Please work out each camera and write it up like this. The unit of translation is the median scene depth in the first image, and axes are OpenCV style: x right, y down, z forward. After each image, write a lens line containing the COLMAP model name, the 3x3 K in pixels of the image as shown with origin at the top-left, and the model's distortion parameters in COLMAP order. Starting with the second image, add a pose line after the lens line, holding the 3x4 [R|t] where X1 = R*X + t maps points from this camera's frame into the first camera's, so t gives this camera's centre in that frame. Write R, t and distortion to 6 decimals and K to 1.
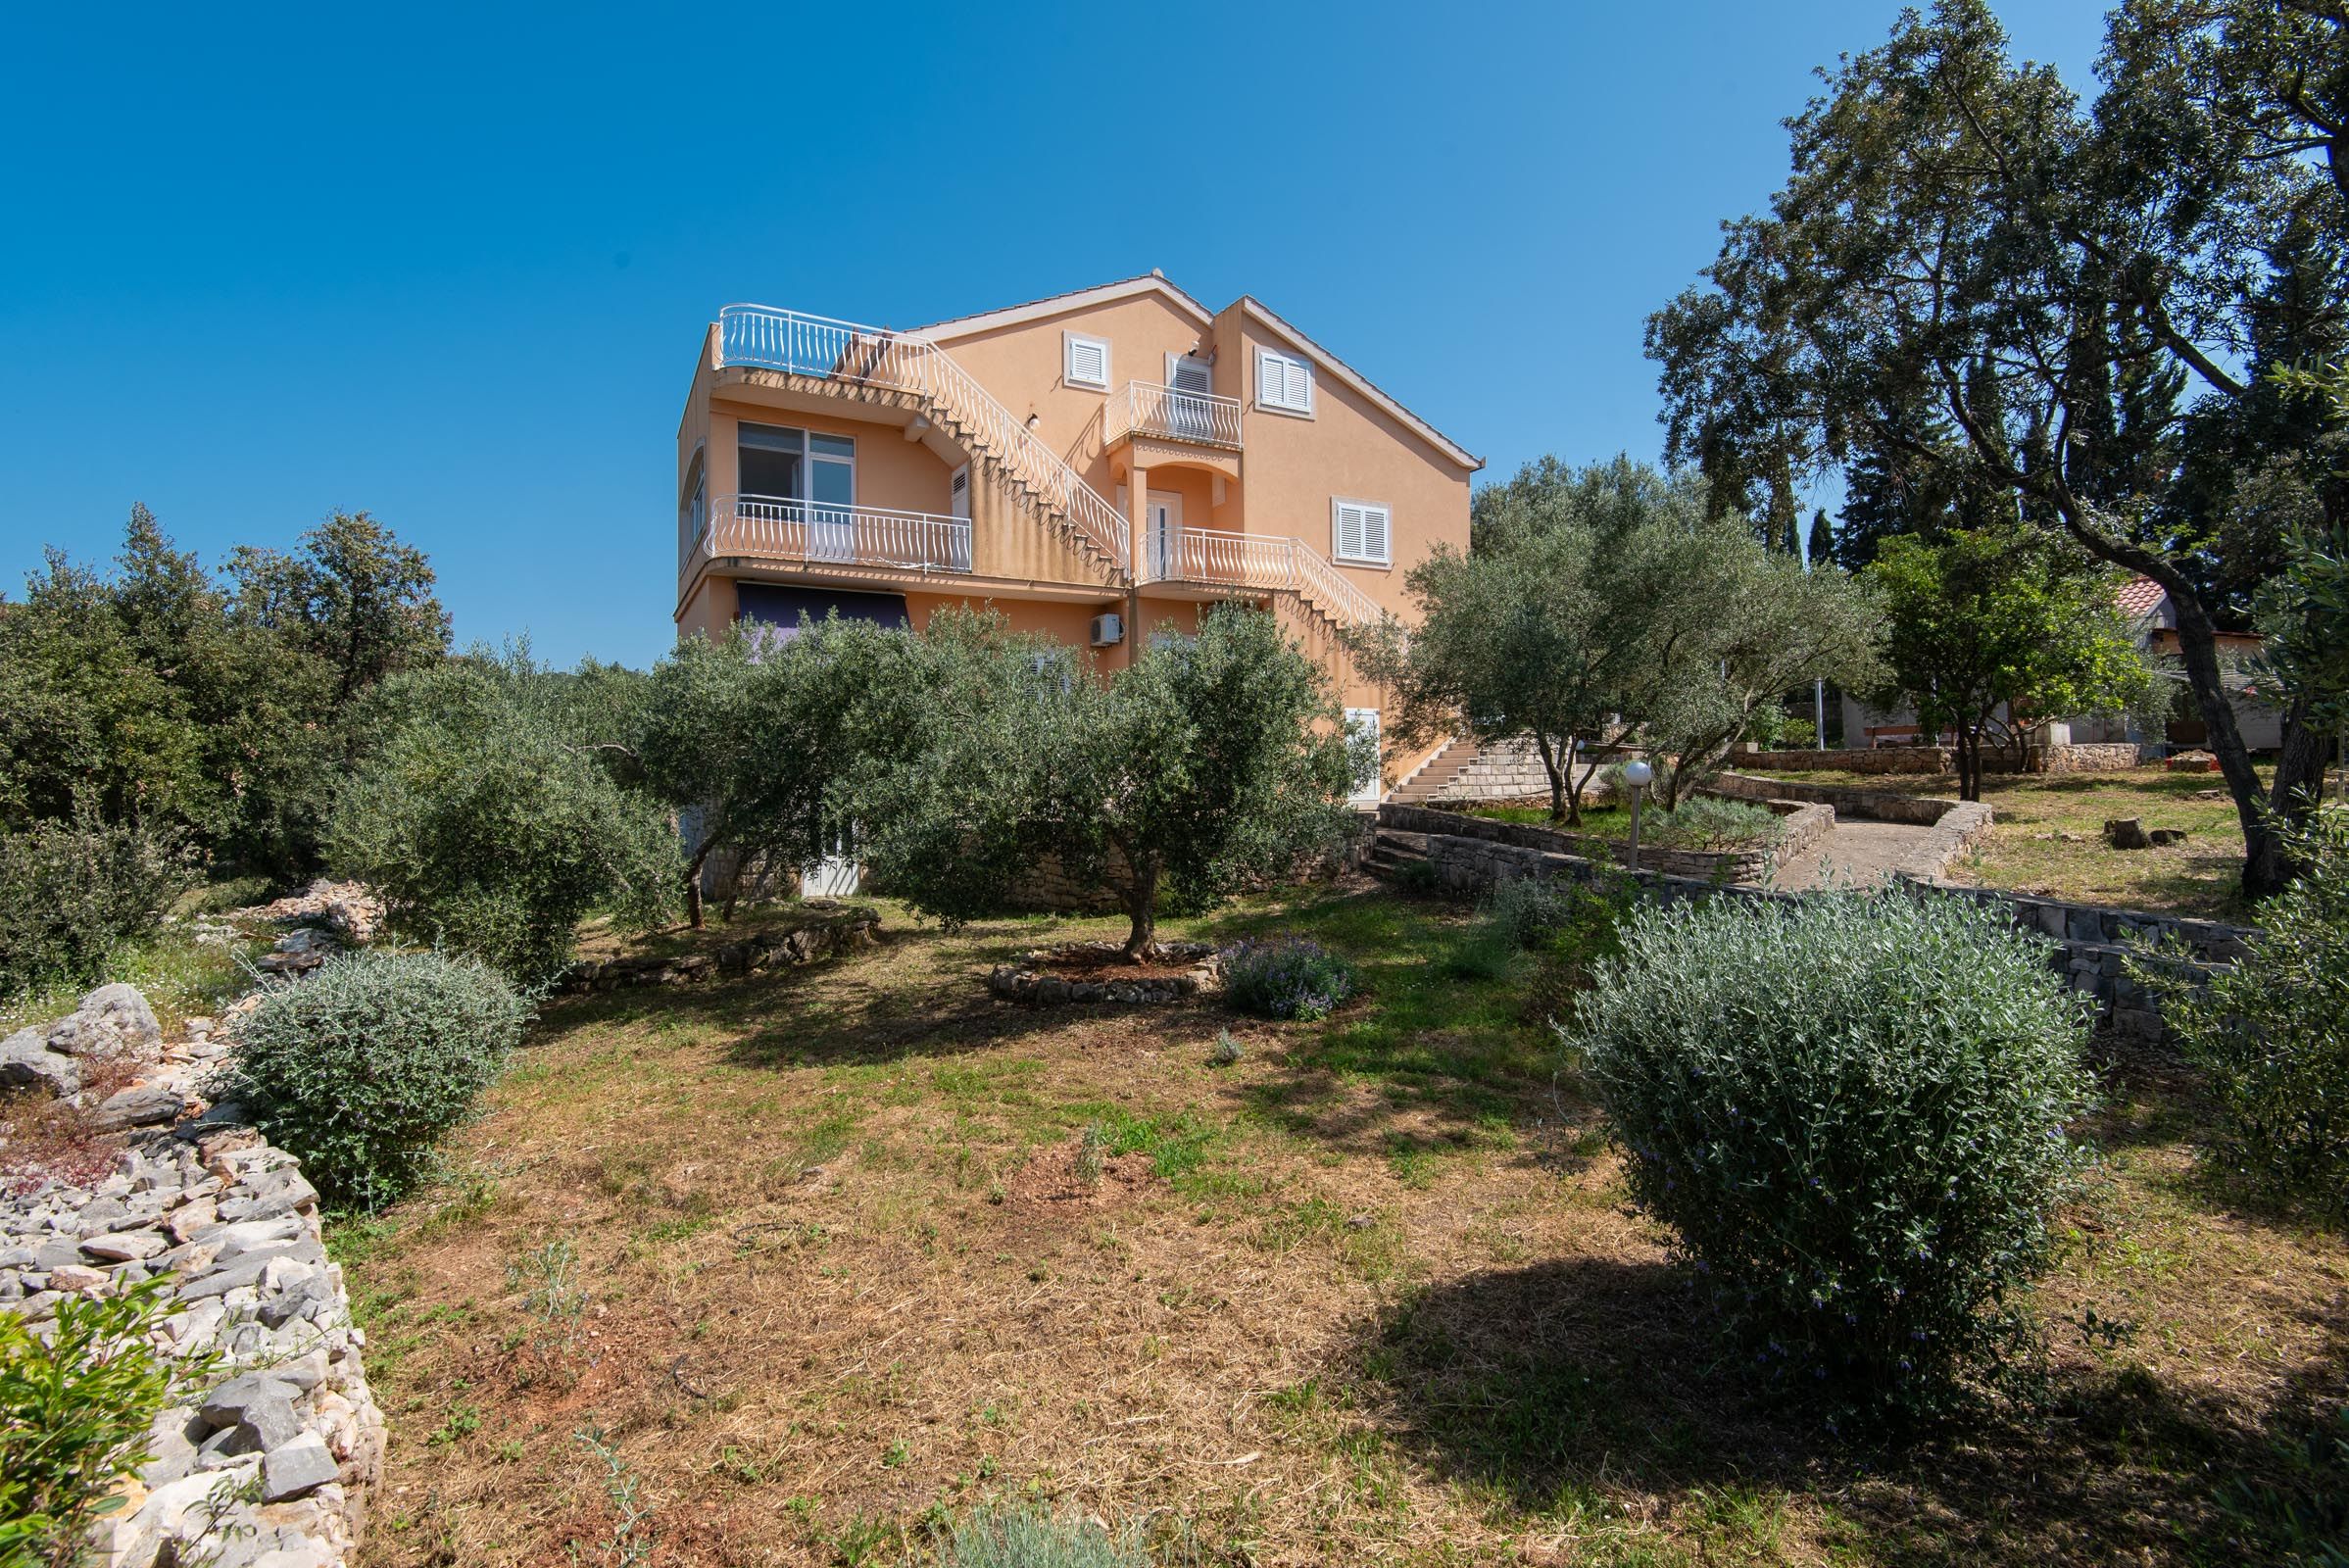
lens RADIAL K [[1039.6, 0, 1130.2], [0, 1039.6, 734.3], [0, 0, 1]] dist [0.010374, -0.000007]
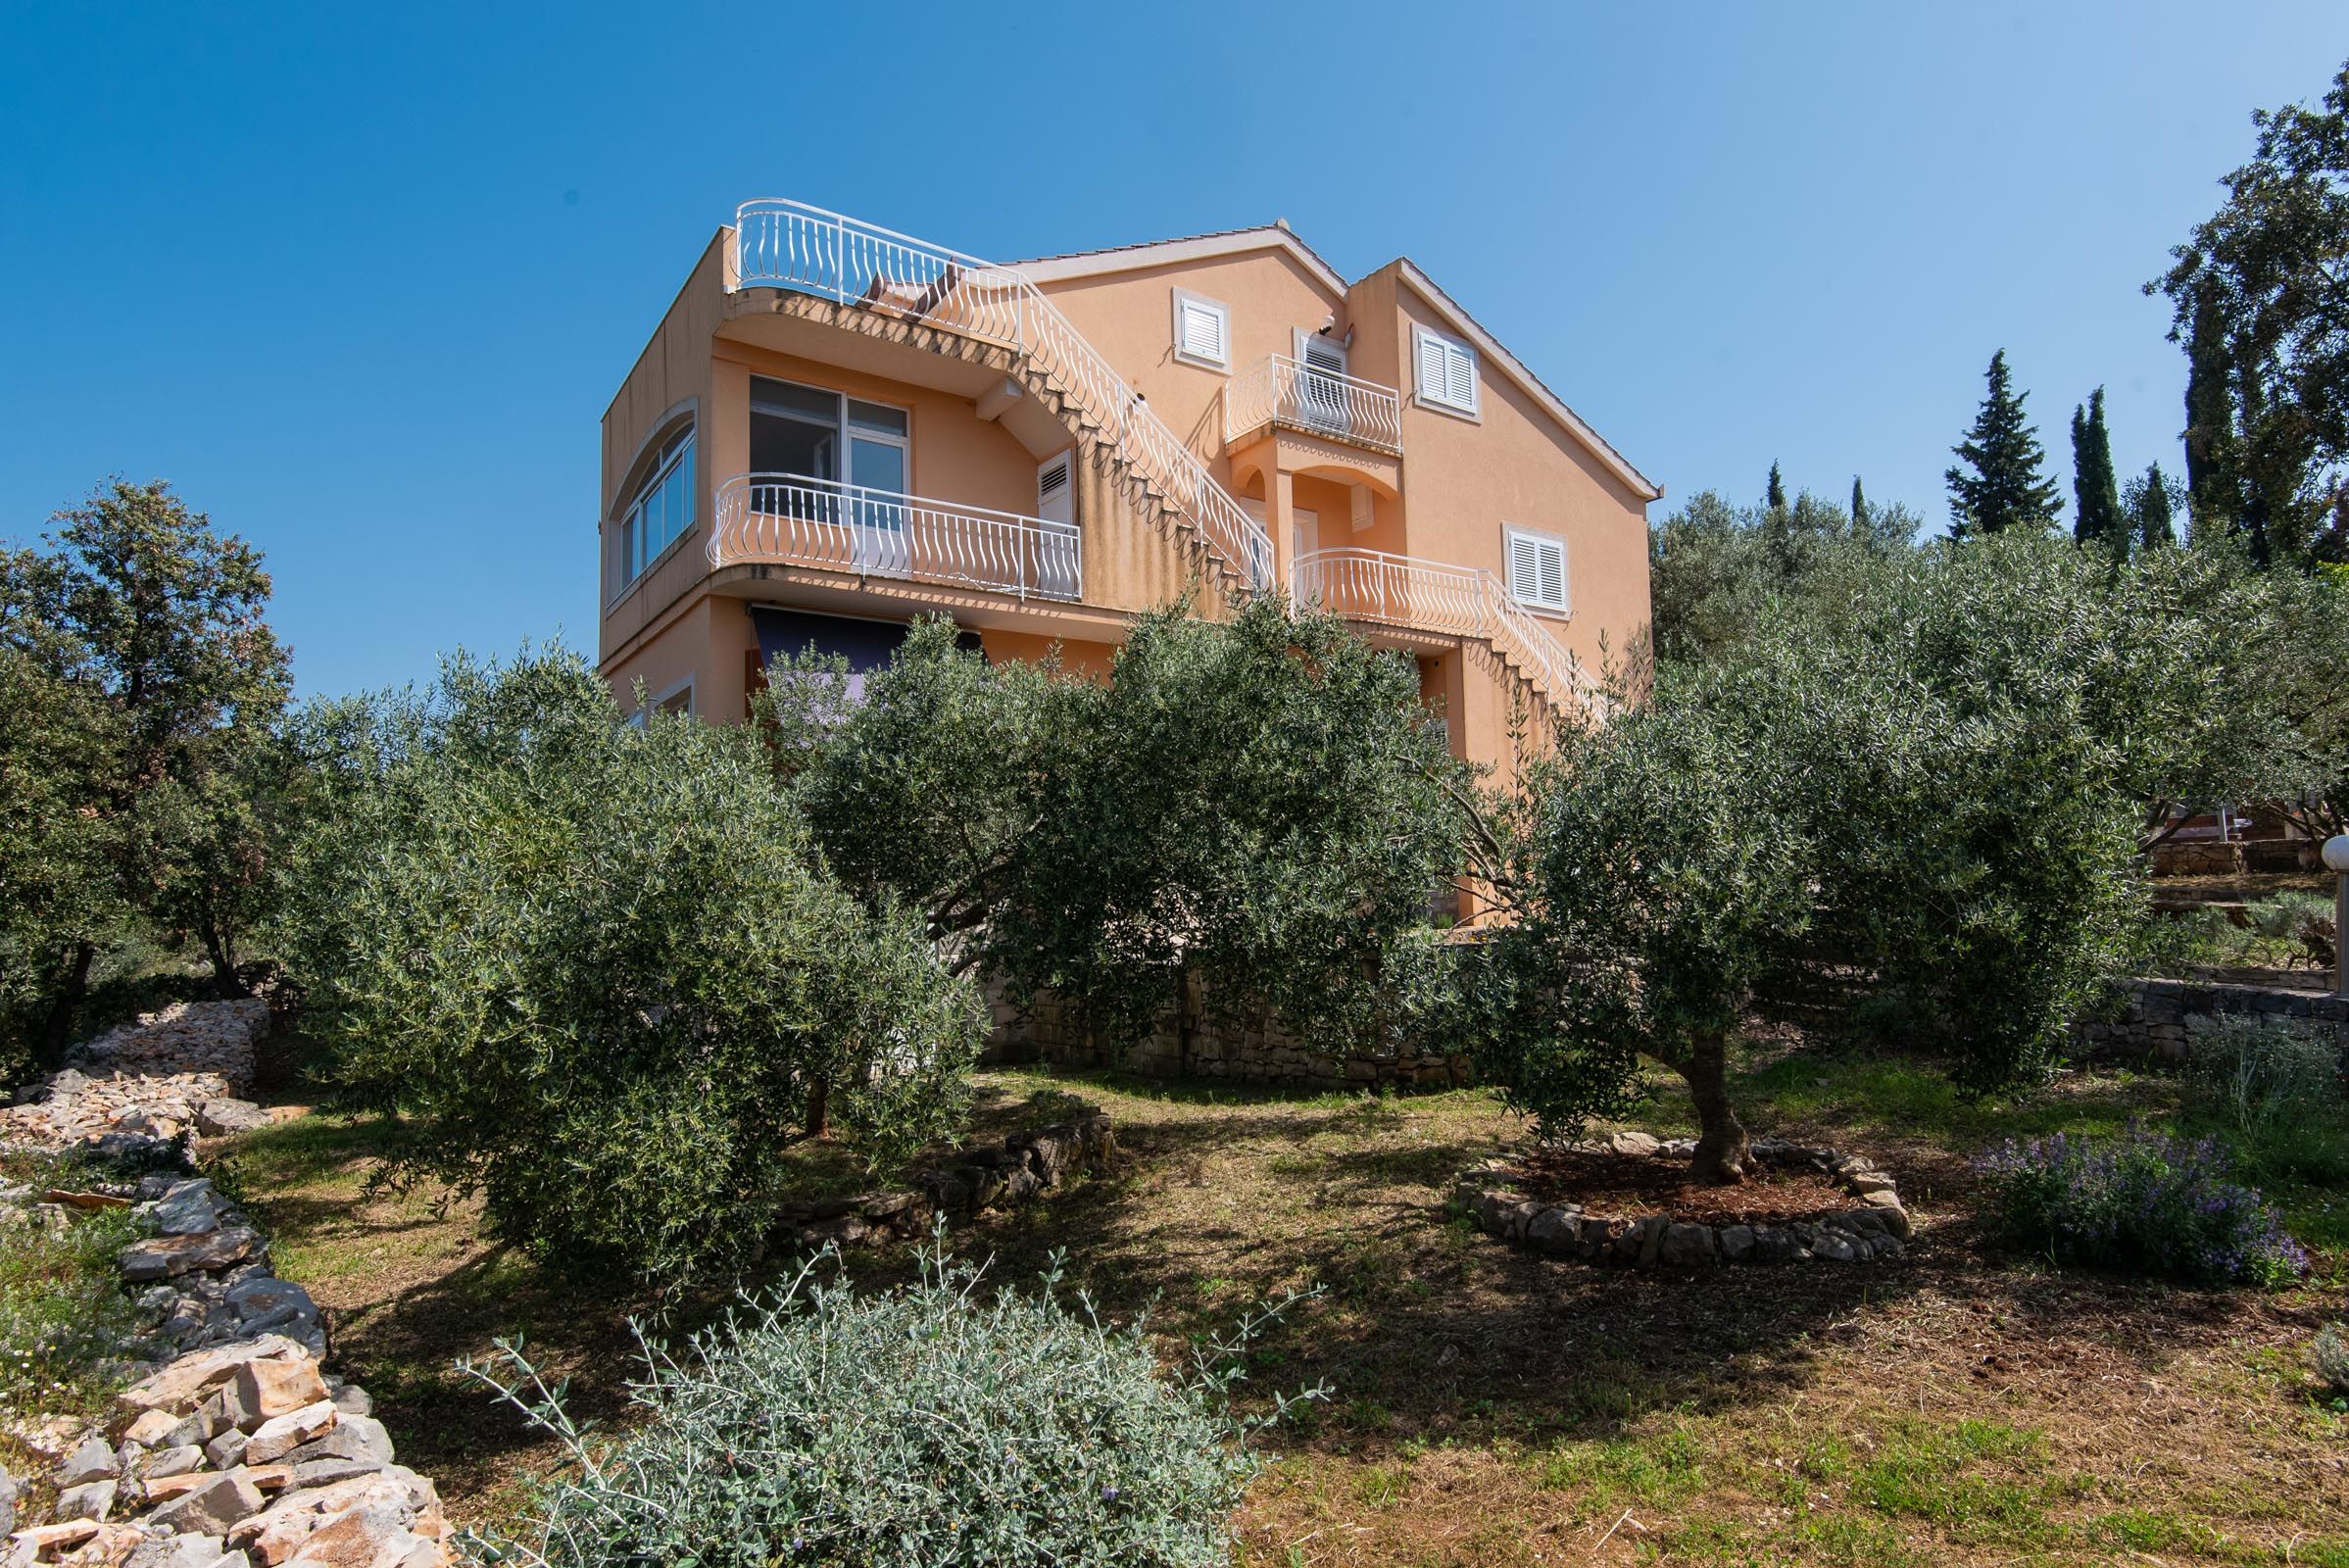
lens RADIAL K [[1231.2, 0, 1177.1], [0, 1231.2, 790.7], [0, 0, 1]] dist [0.001589, -0.002450]
pose [[0.991360, -0.003756, 0.131117, -0.195433], [0.010932, 0.998478, -0.054058, 0.018316], [-0.130715, 0.055024, 0.989892, 0.169798]]
